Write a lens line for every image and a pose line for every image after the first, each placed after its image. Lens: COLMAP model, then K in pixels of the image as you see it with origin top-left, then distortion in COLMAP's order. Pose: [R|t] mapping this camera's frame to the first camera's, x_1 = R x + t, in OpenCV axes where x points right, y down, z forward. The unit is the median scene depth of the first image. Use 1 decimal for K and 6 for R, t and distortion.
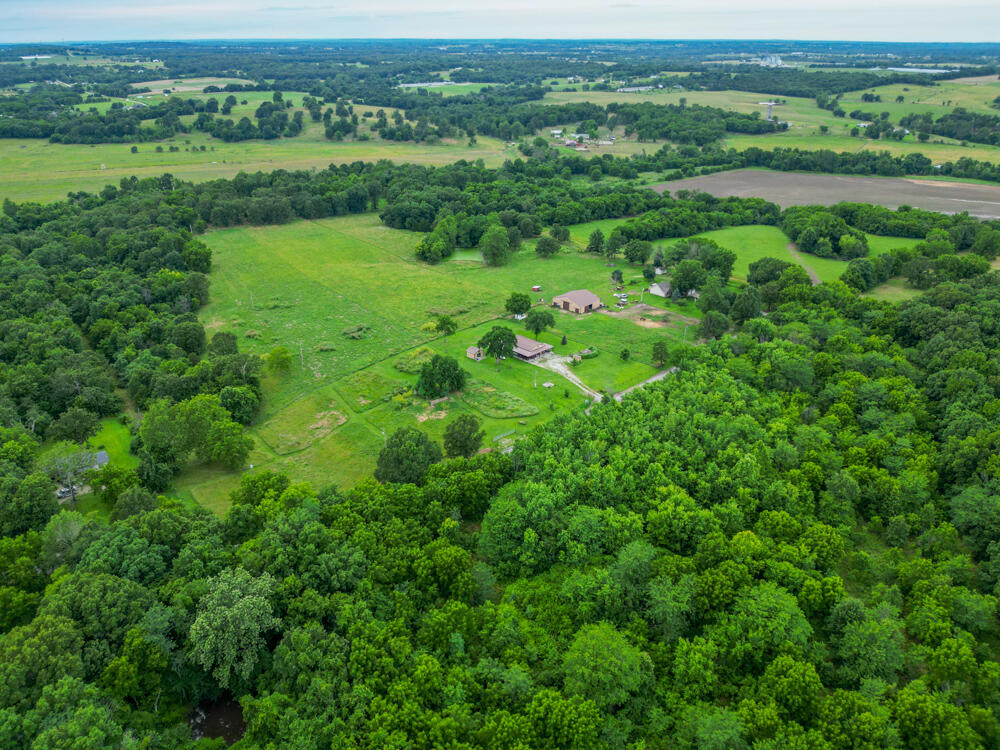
lens RADIAL K [[808.4, 0, 502.6], [0, 808.4, 381.1], [0, 0, 1]] dist [0.011601, -0.029110]
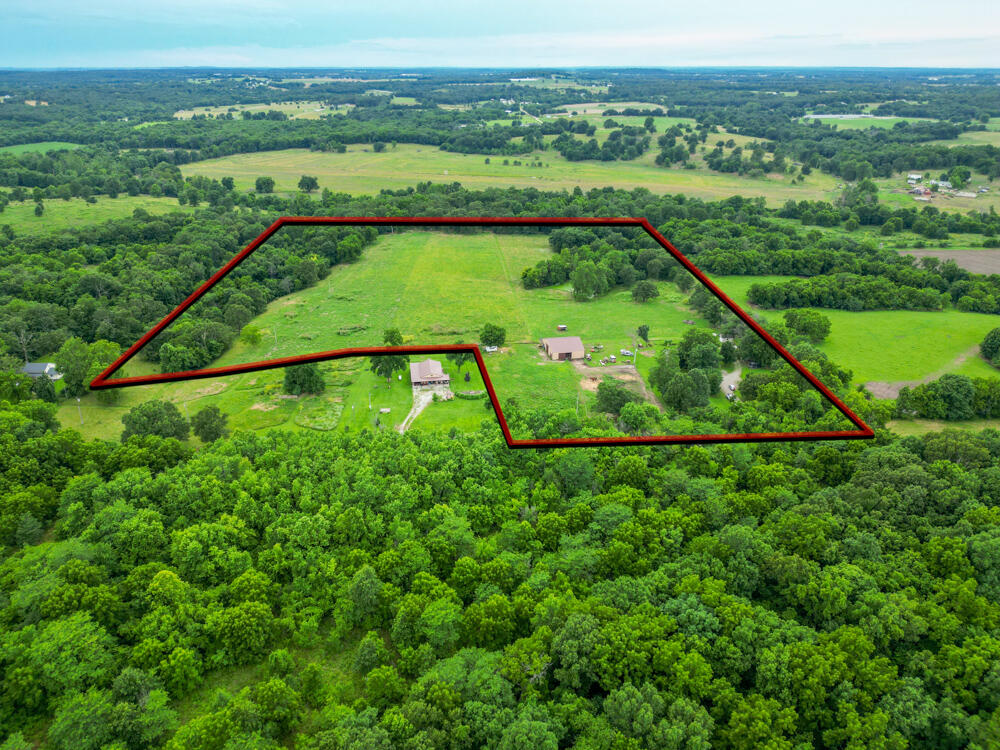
lens RADIAL K [[768.4, 0, 493.8], [0, 768.4, 377.1], [0, 0, 1]] dist [0.066518, -0.075609]
pose [[0.805311, 0.229522, -0.546620, 0.324231], [-0.239446, 0.969391, 0.054276, -0.057150], [0.542346, 0.087177, 0.835620, 0.118269]]
